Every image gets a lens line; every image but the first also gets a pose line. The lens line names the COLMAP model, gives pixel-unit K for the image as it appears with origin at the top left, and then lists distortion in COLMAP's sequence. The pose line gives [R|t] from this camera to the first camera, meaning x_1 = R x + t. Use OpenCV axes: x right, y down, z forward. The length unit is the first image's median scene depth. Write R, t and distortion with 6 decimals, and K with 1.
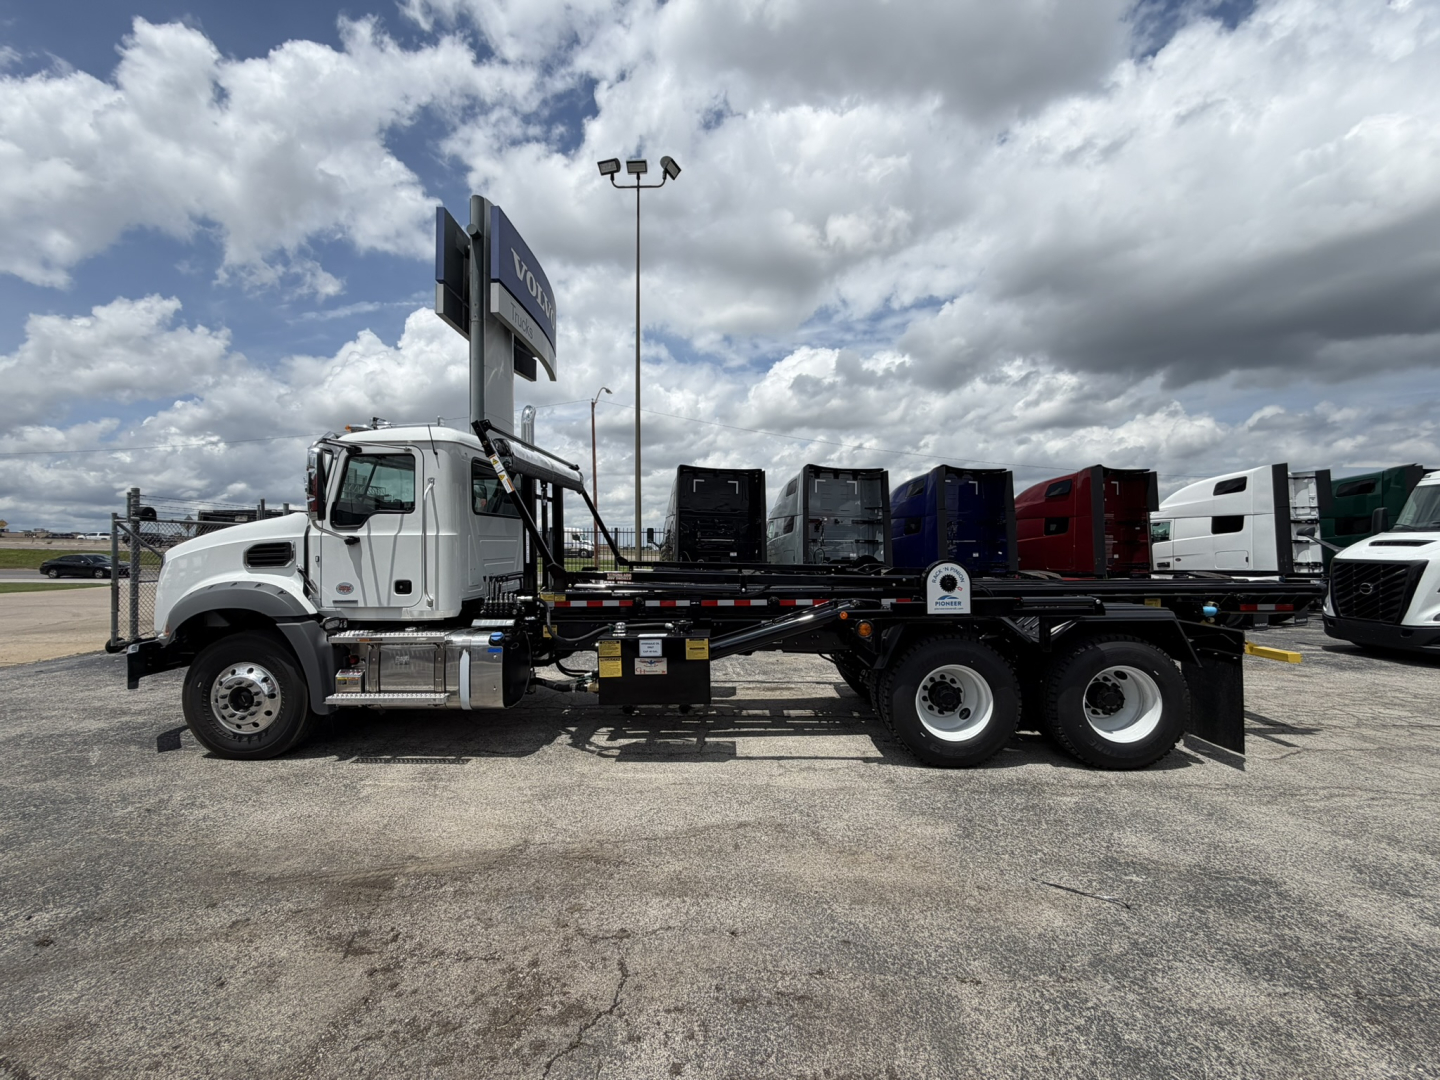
lens RADIAL K [[574.7, 0, 715.4], [0, 574.7, 538.4], [0, 0, 1]] dist [-0.000538, -0.000104]
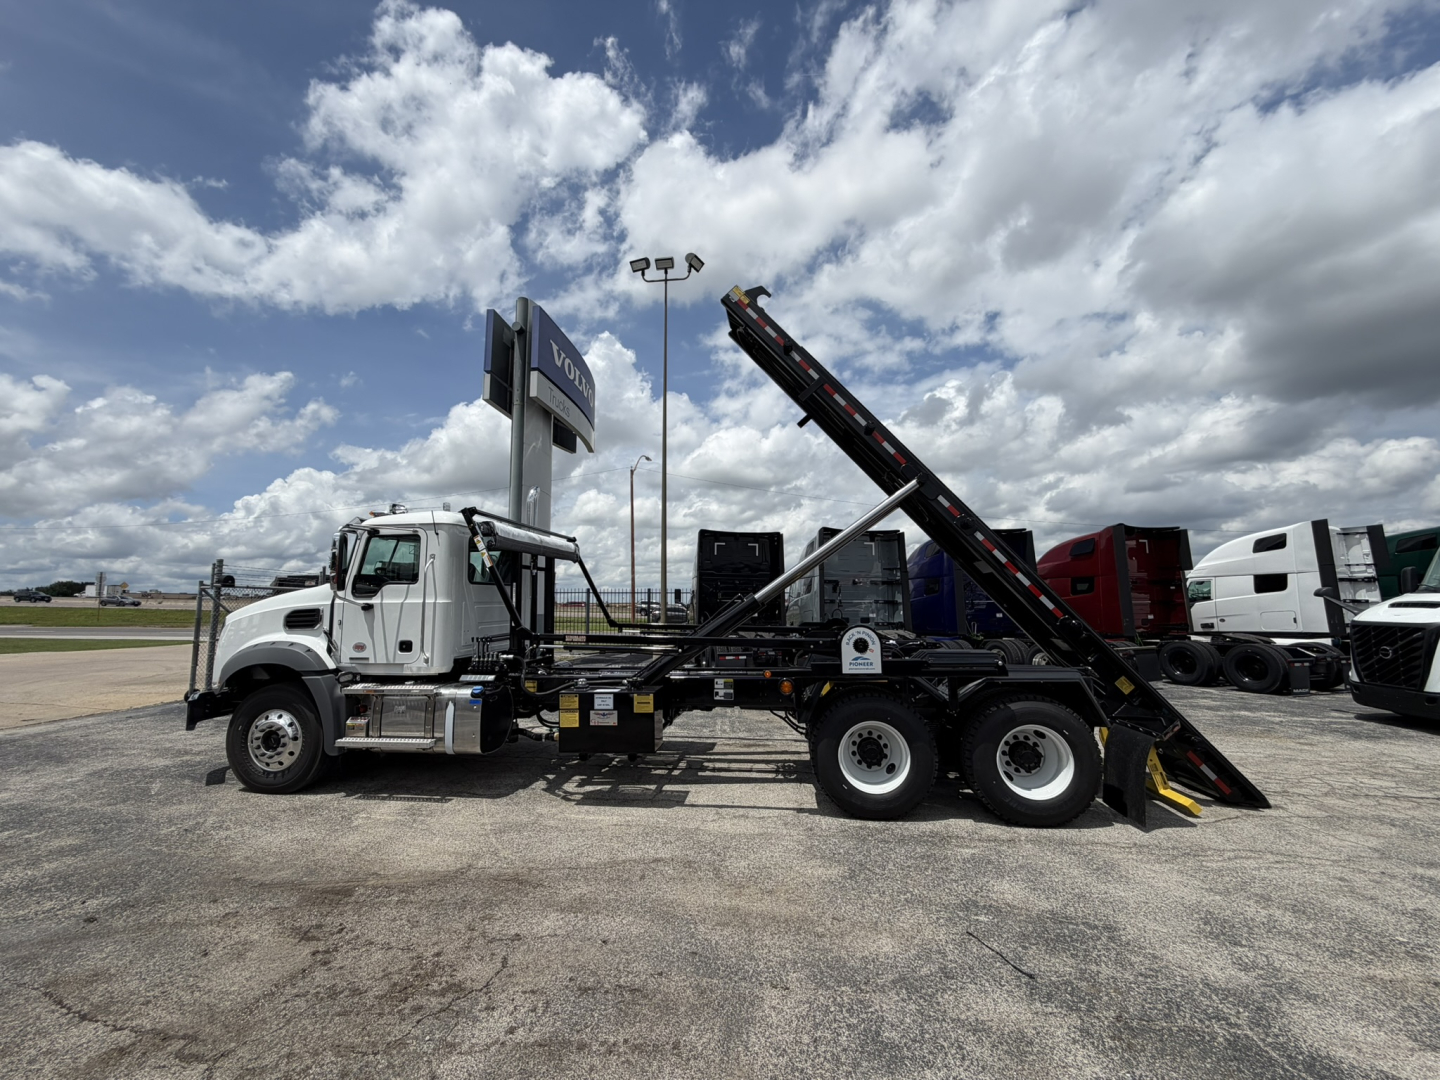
lens RADIAL K [[574.7, 0, 715.4], [0, 574.7, 538.4], [0, 0, 1]] dist [-0.000538, -0.000104]
pose [[0.995450, -0.012556, -0.094458, 0.212748], [0.002968, 0.994885, -0.100969, -0.015967], [0.095243, 0.100230, 0.990395, -0.138425]]
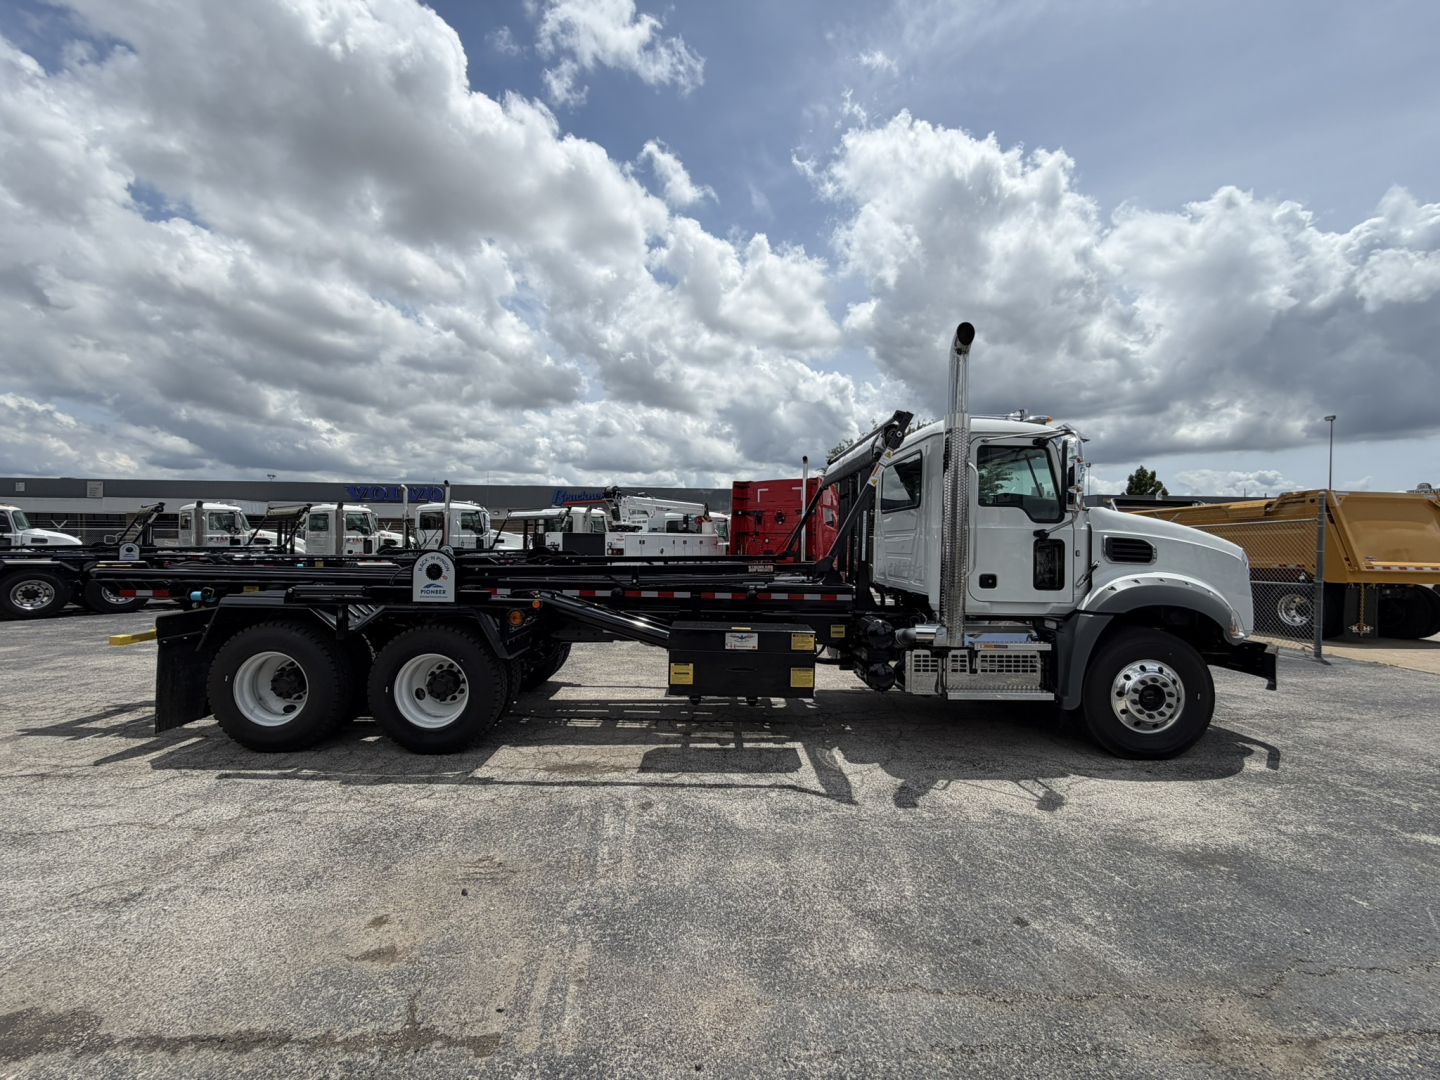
lens RADIAL K [[574.7, 0, 715.4], [0, 574.7, 538.4], [0, 0, 1]] dist [-0.000538, -0.000104]
pose [[-0.999368, -0.007767, -0.034693, -0.032623], [-0.006972, 0.999712, -0.022982, 0.043823], [0.034861, -0.022726, -0.999134, 2.458536]]
